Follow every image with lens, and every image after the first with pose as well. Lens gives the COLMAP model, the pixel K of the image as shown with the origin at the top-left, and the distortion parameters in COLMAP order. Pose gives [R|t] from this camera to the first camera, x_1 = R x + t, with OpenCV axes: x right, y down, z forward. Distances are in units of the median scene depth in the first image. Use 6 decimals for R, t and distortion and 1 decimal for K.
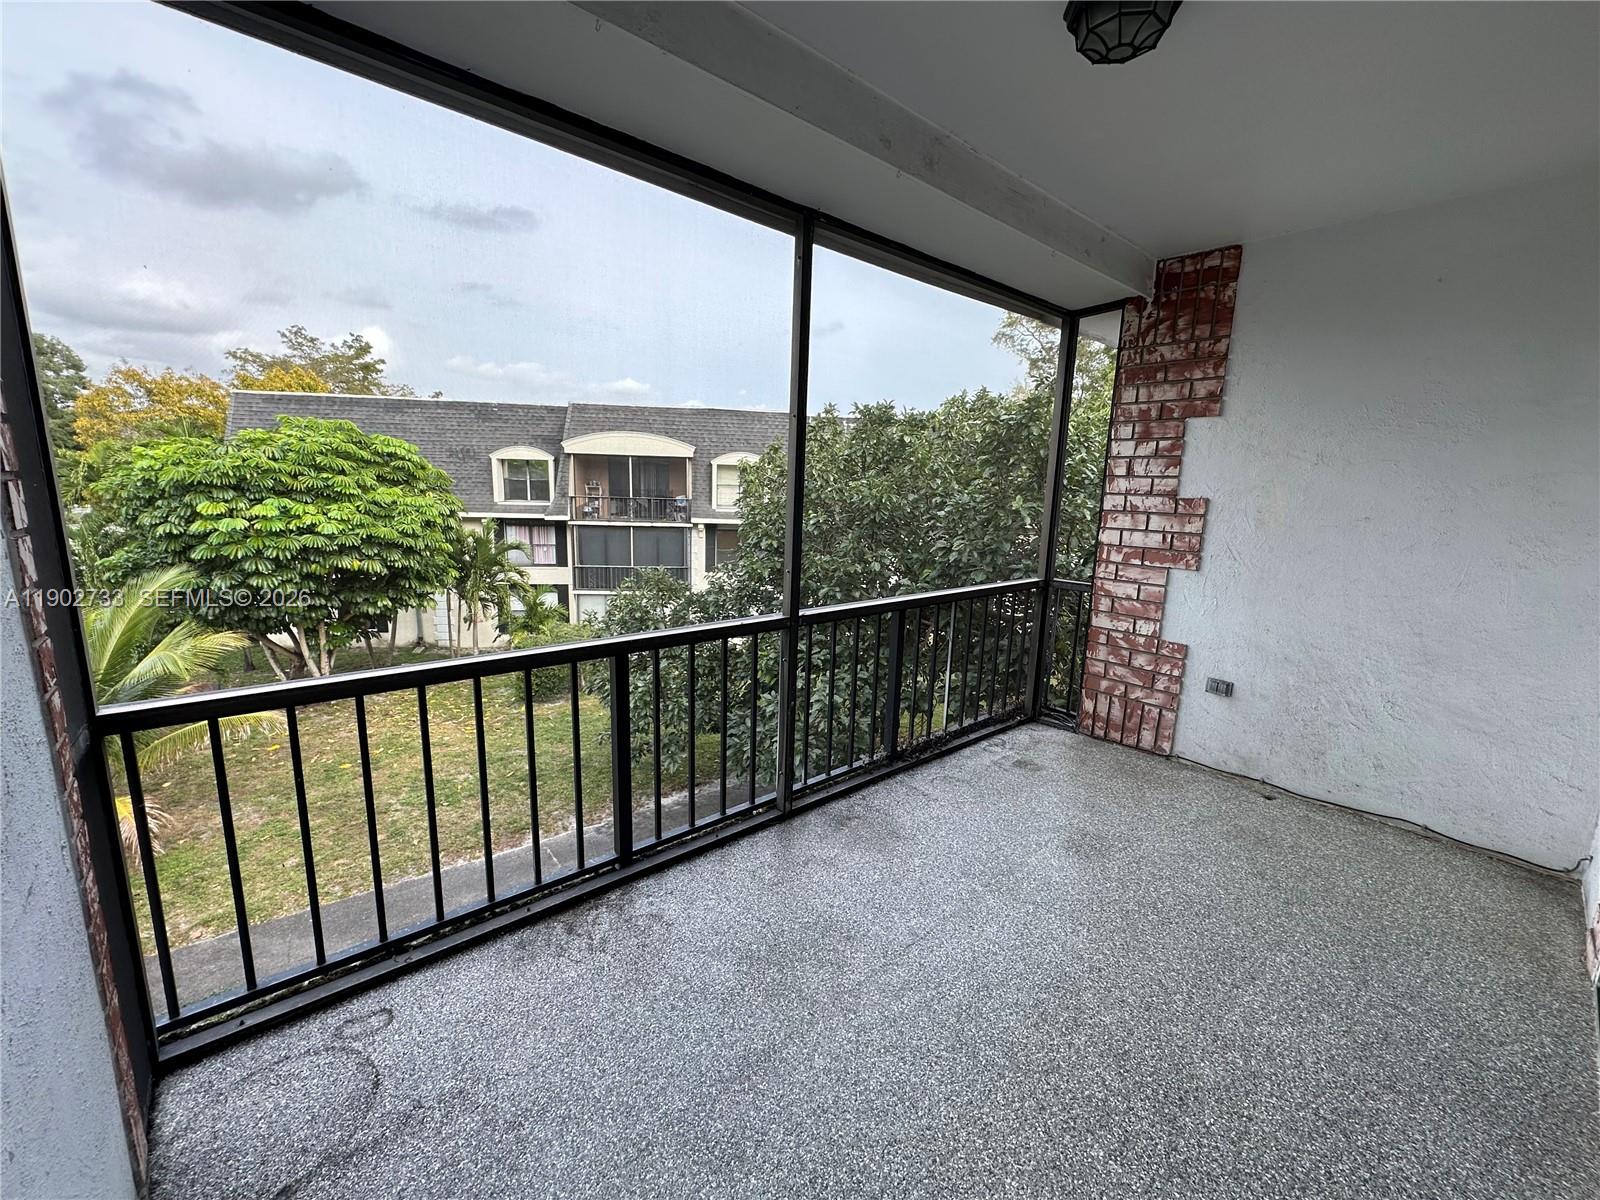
lens RADIAL K [[637.4, 0, 800.0], [0, 637.4, 600.0], [0, 0, 1]] dist [-0.004792, 0.000433]
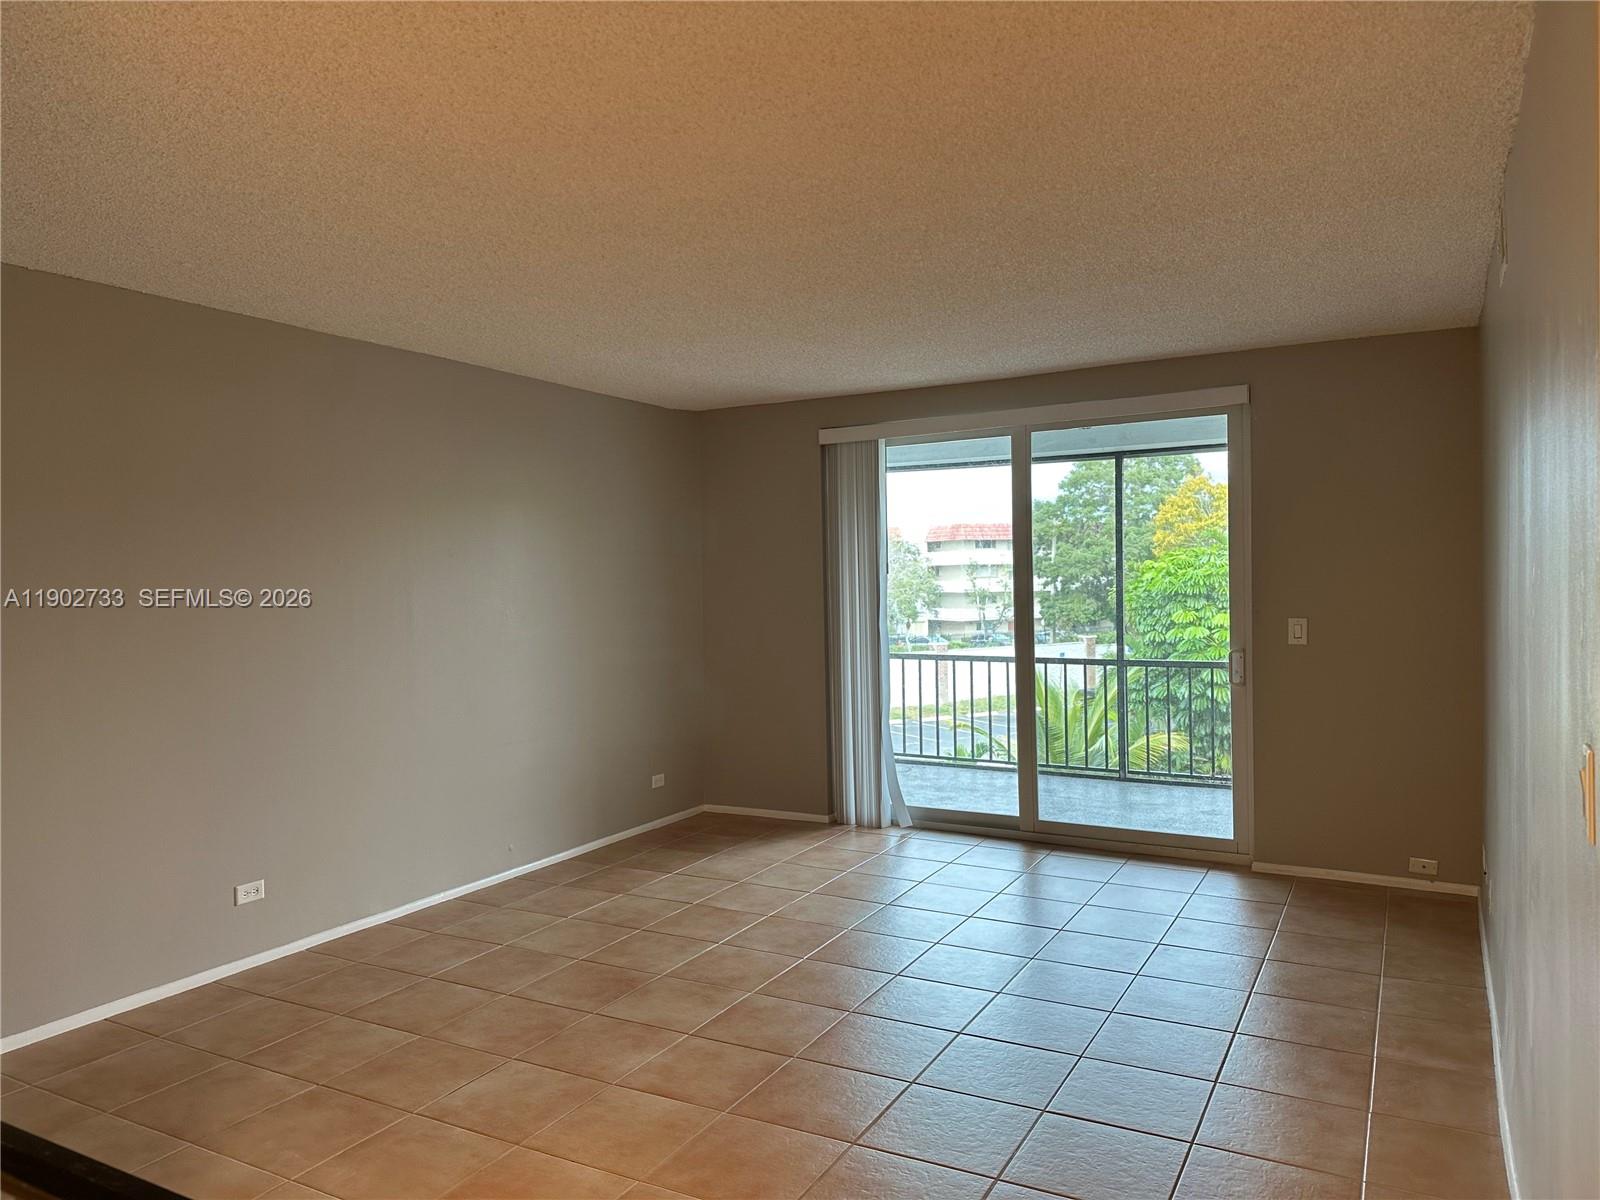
lens RADIAL K [[1100.1, 0, 800.0], [0, 1100.1, 600.0], [0, 0, 1]] dist [0.119249, -0.150420]
pose [[0.350112, -0.016054, -0.936570, 0.445229], [-0.143182, 0.987186, -0.070446, 0.035658], [0.925700, 0.158764, 0.343327, -0.156866]]
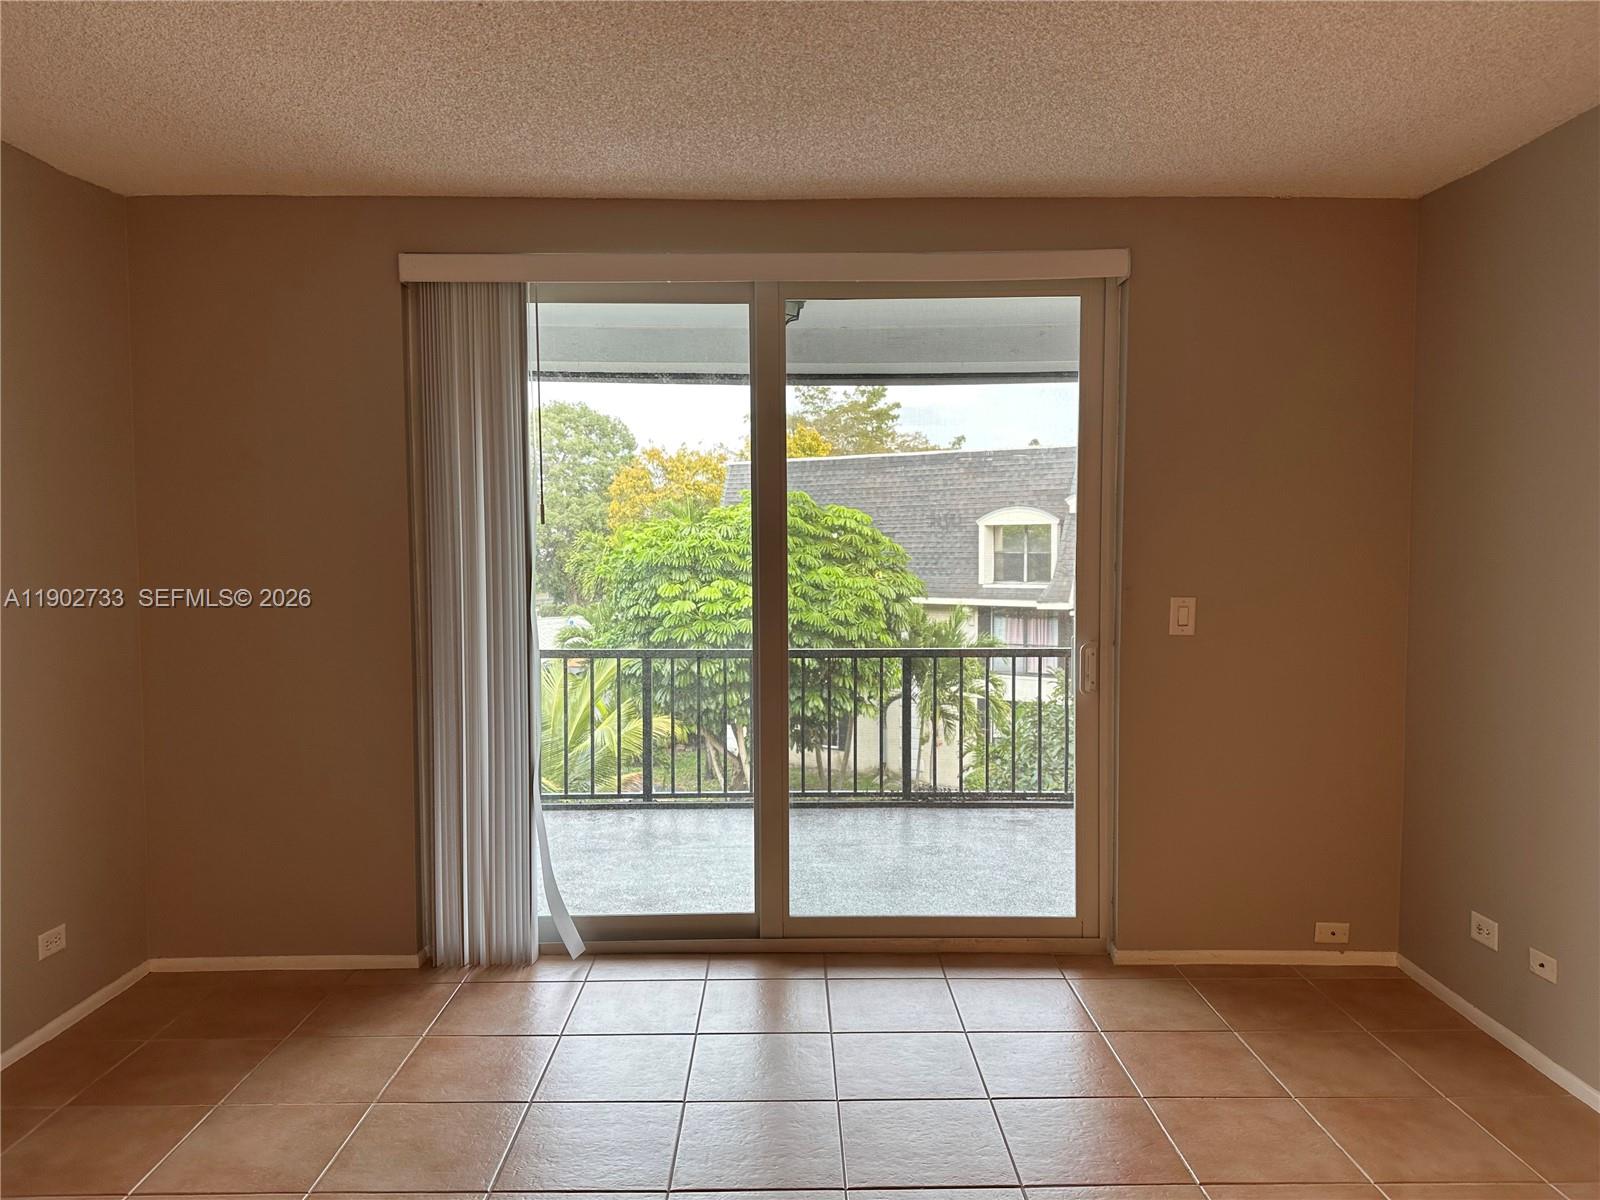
lens RADIAL K [[1100.1, 0, 800.0], [0, 1100.1, 600.0], [0, 0, 1]] dist [0.119249, -0.150420]
pose [[0.767315, 0.001784, -0.641268, 0.259859], [-0.092608, 0.989822, -0.108058, 0.028787], [0.634549, 0.142301, 0.759670, -0.128619]]
